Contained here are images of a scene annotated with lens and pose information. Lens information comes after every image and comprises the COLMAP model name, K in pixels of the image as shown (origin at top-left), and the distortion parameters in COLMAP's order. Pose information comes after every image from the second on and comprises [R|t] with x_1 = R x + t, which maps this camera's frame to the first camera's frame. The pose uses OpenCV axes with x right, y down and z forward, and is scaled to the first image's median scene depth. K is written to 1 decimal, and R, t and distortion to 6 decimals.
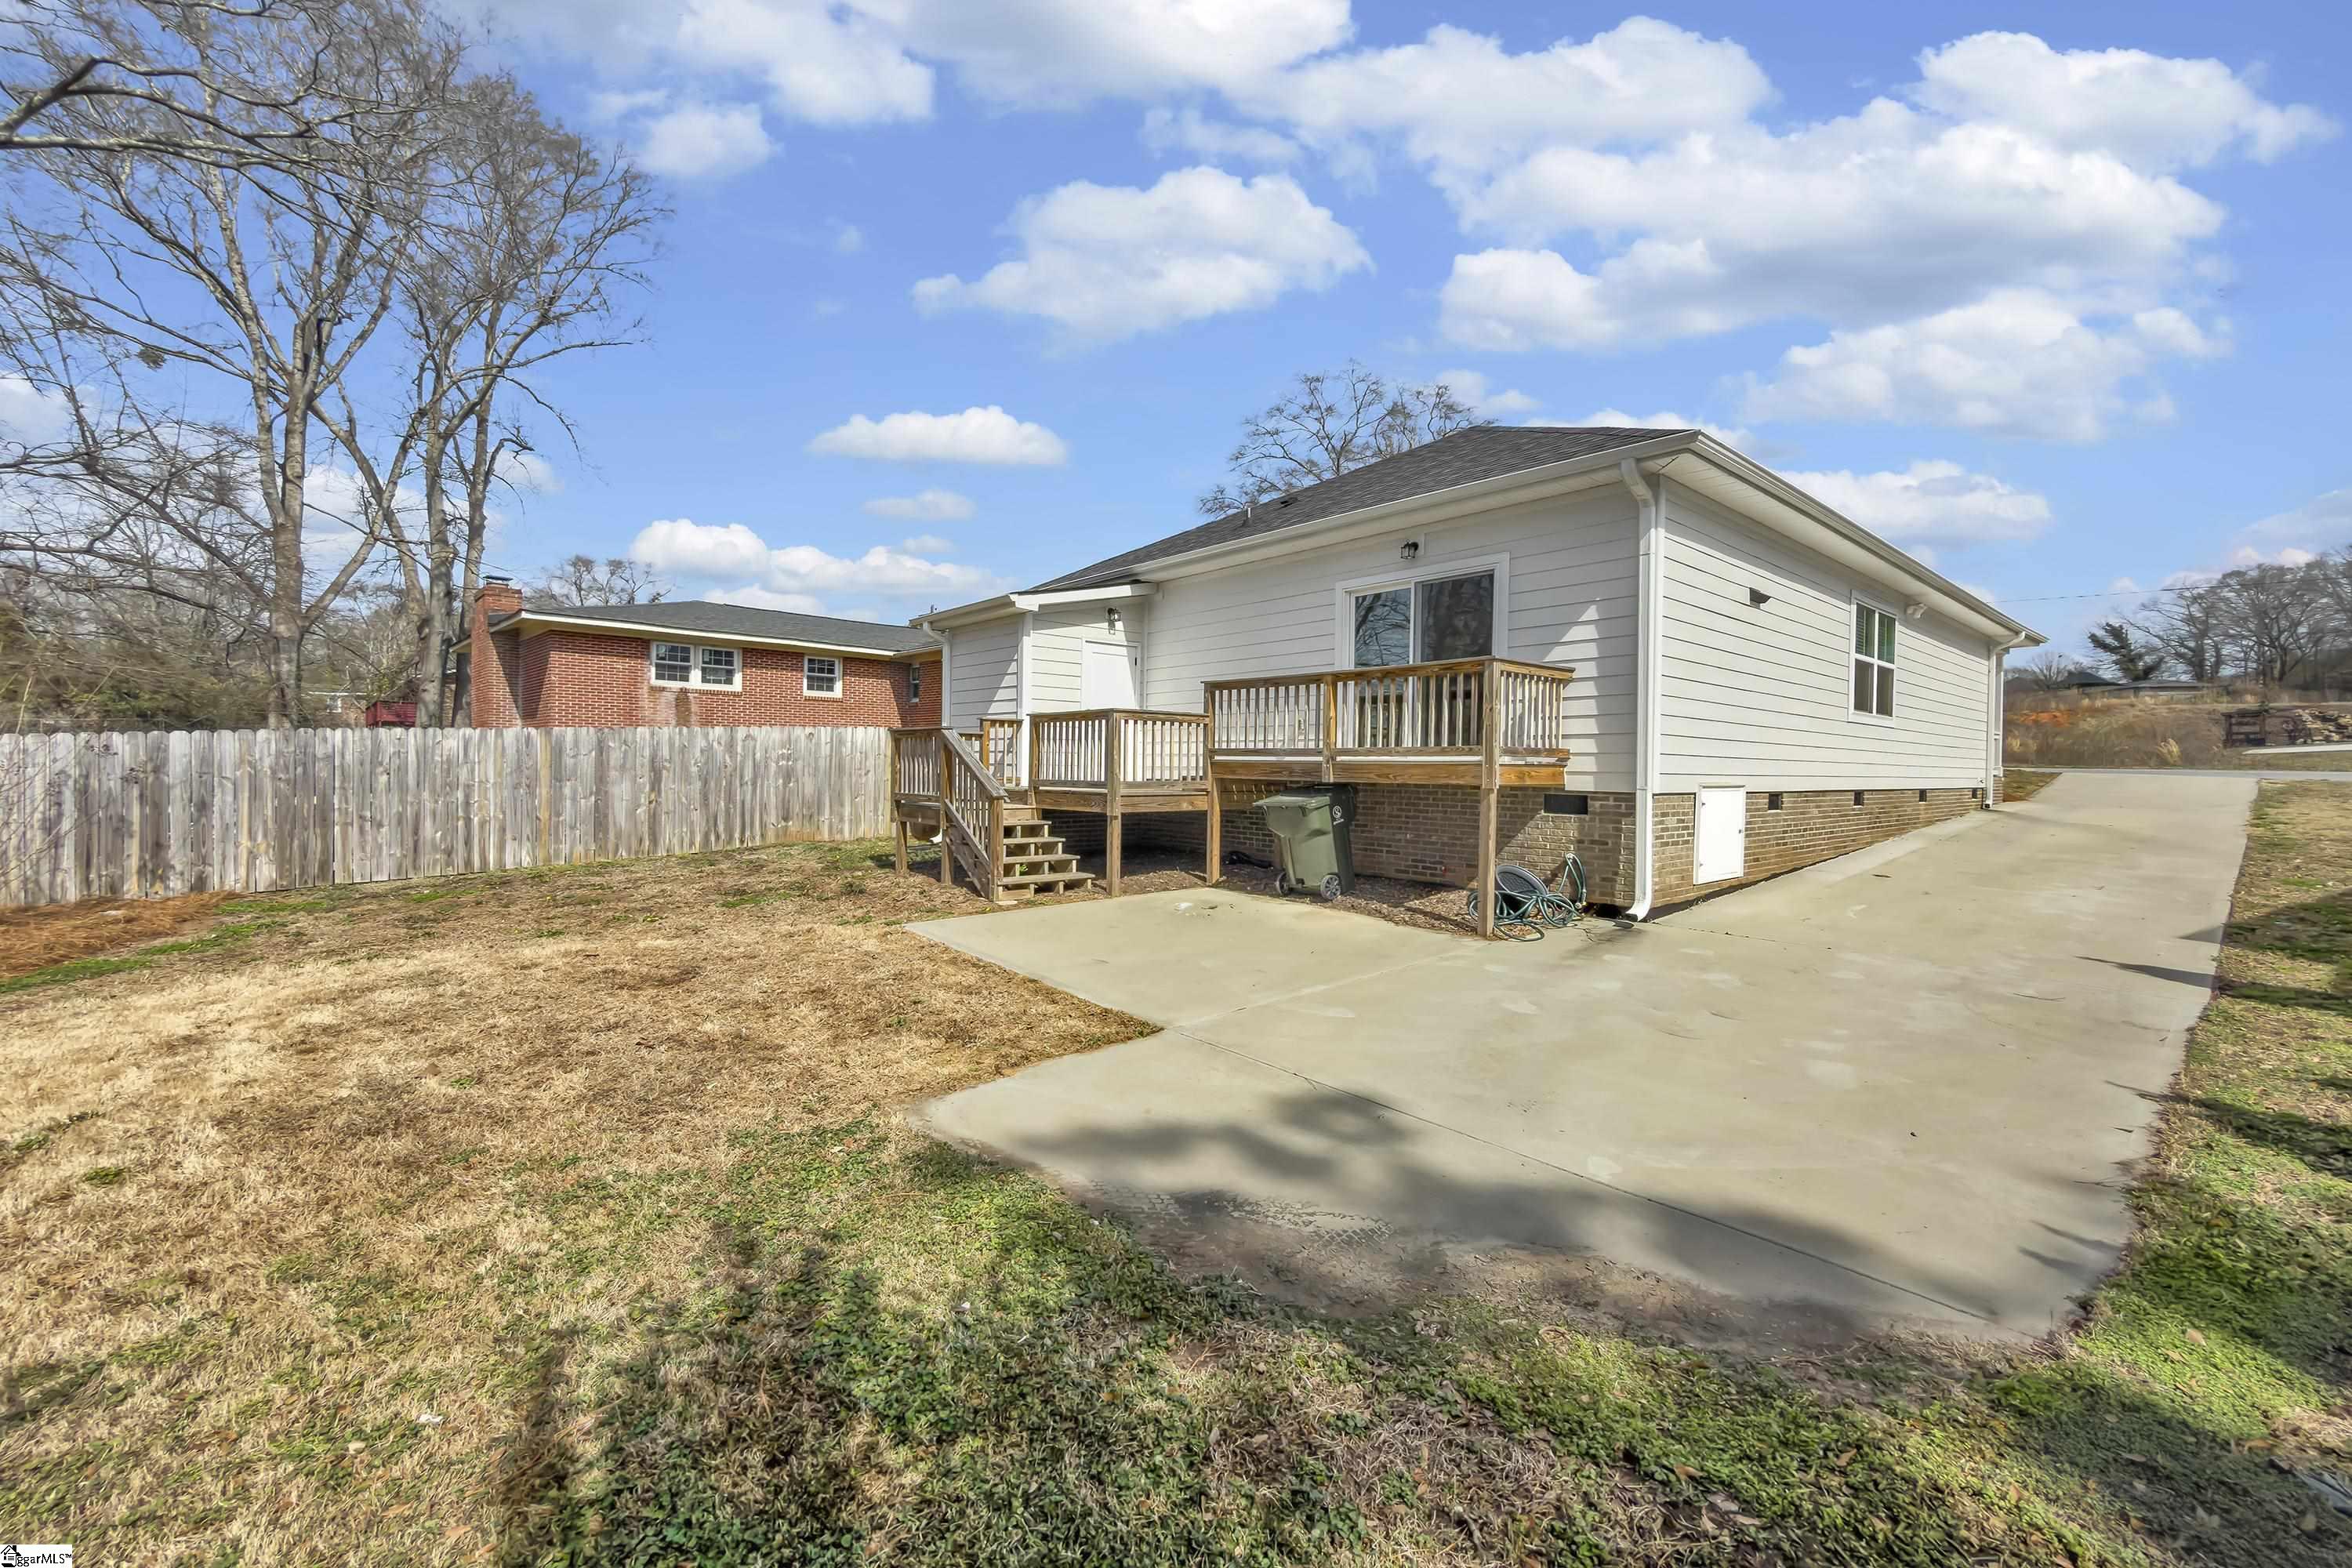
lens RADIAL K [[939.3, 0, 1188.2], [0, 939.3, 772.5], [0, 0, 1]] dist [-0.000900, 0.000124]
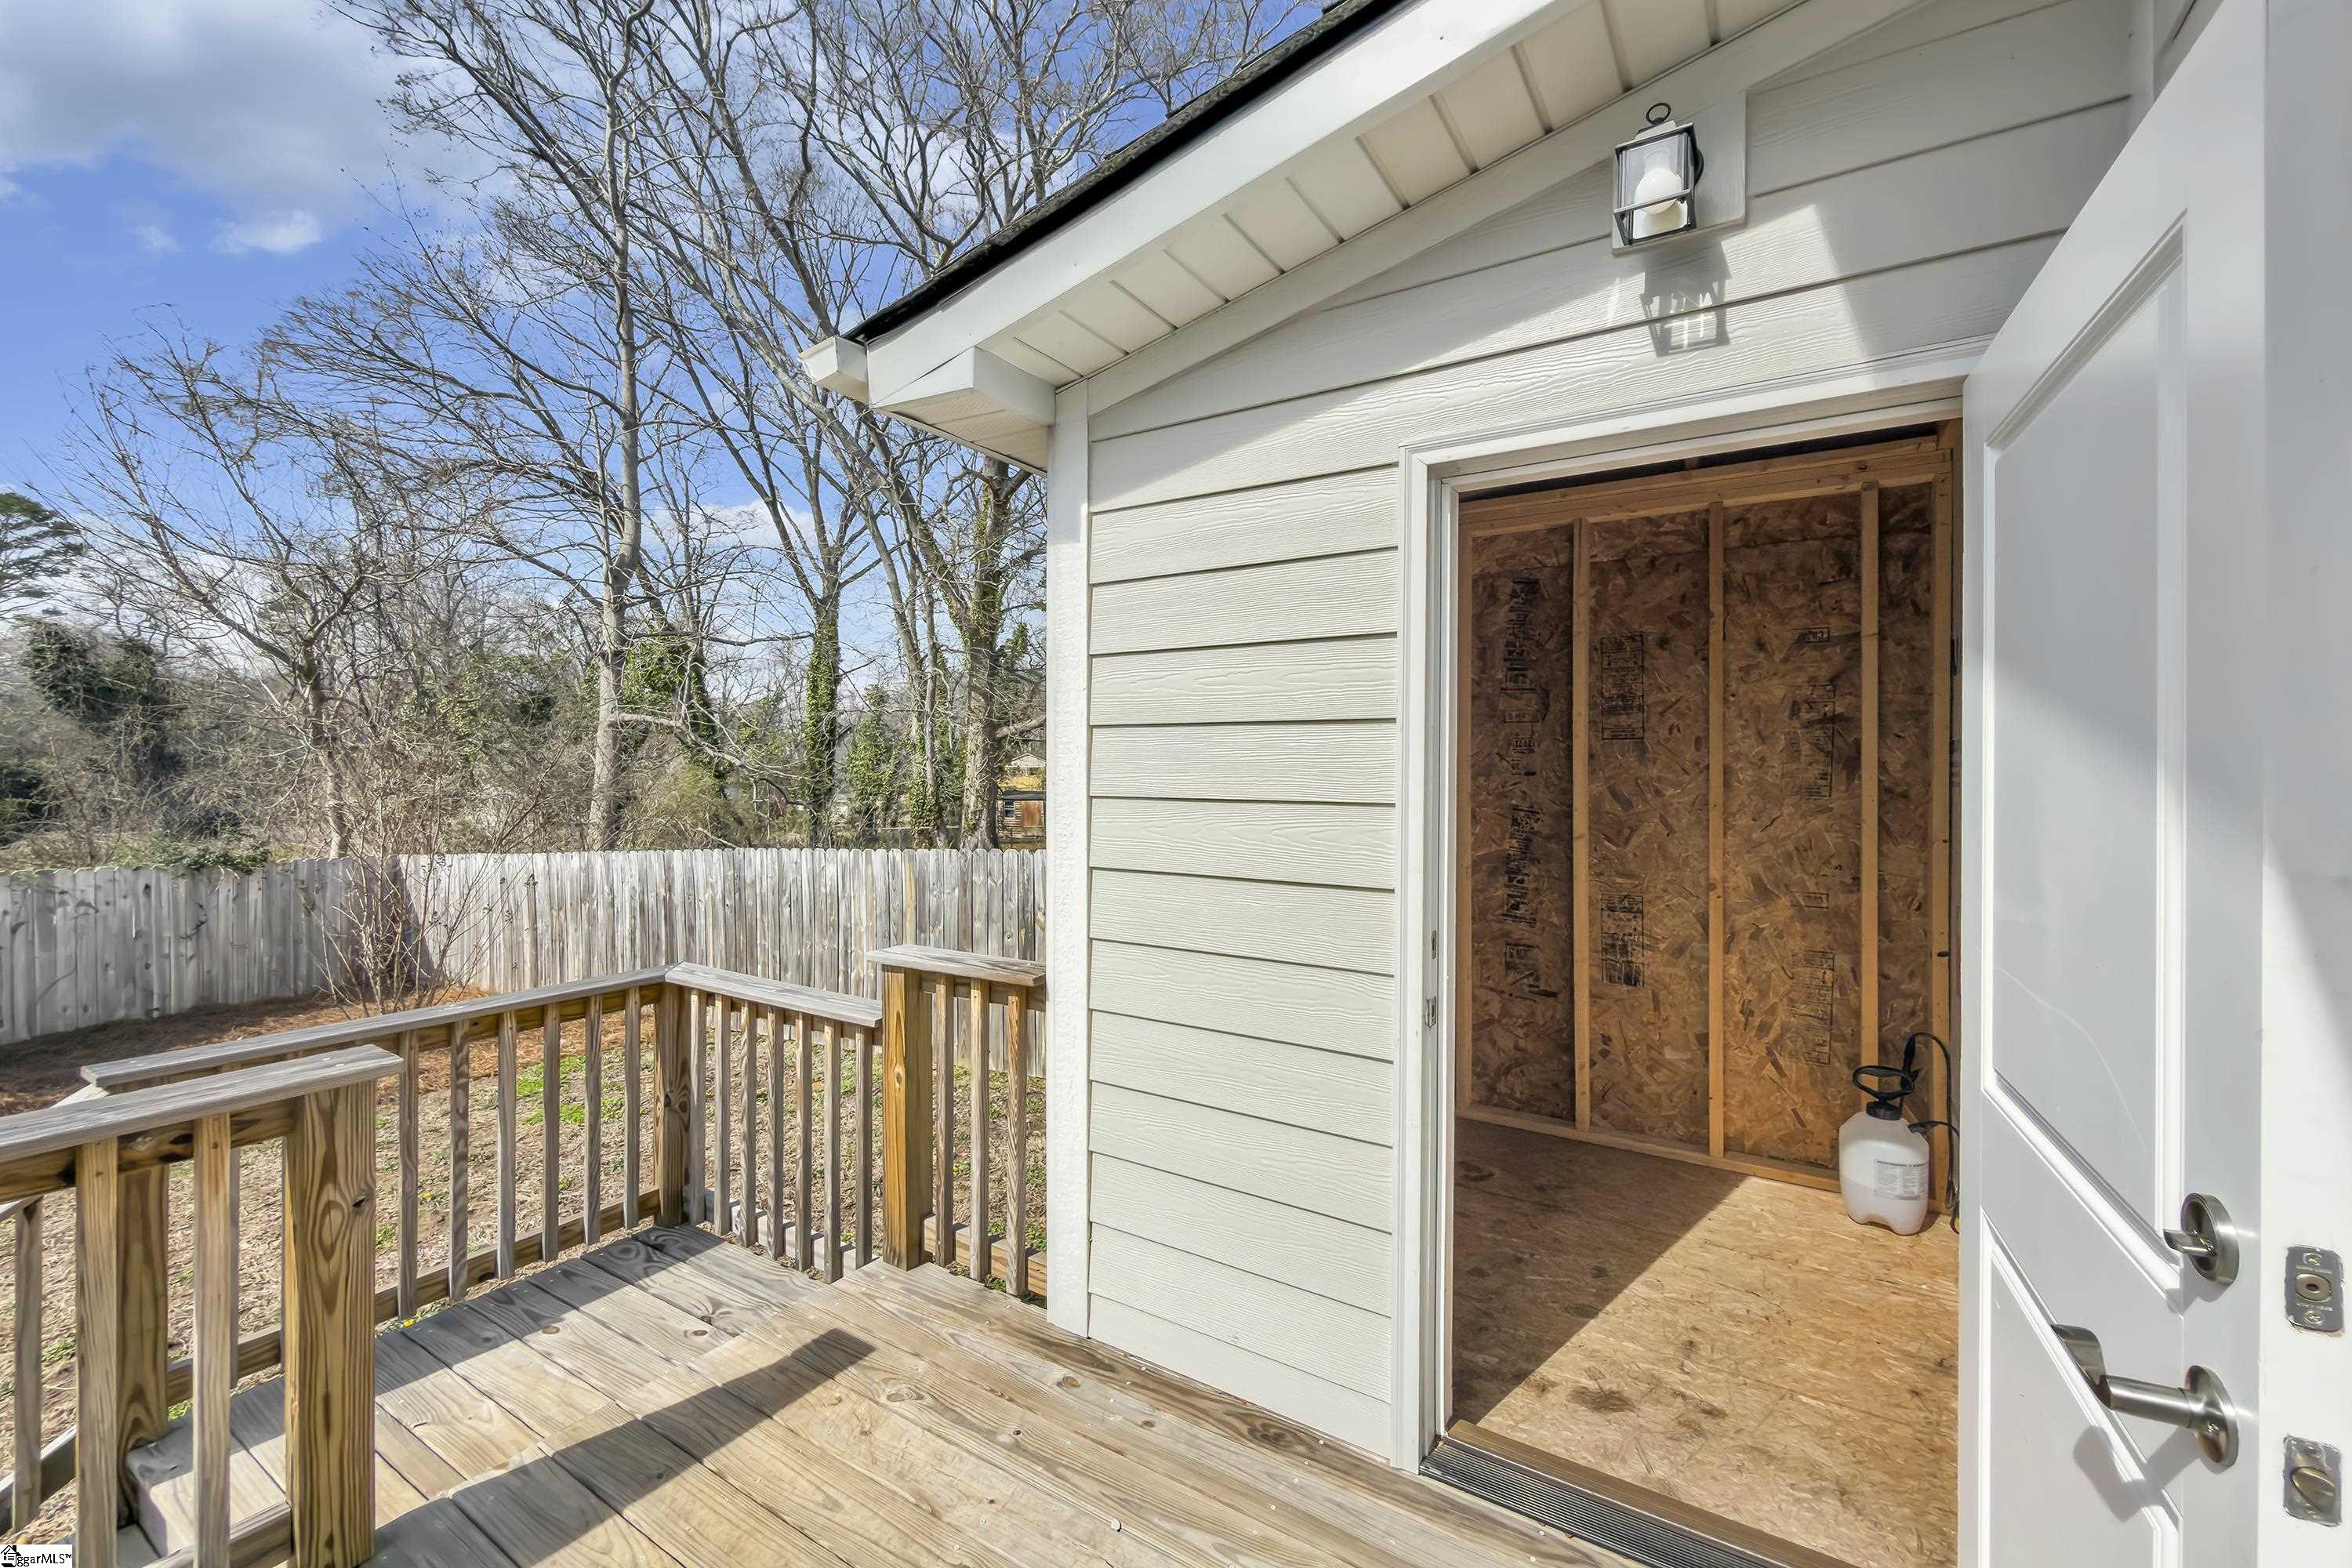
lens RADIAL K [[939.3, 0, 1195.8], [0, 939.3, 771.6], [0, 0, 1]] dist [-0.000900, 0.000124]
pose [[0.314494, -0.006813, -0.949235, 0.017969], [-0.003258, 0.999961, -0.008257, -0.106725], [0.949254, 0.005689, 0.314459, 1.064074]]
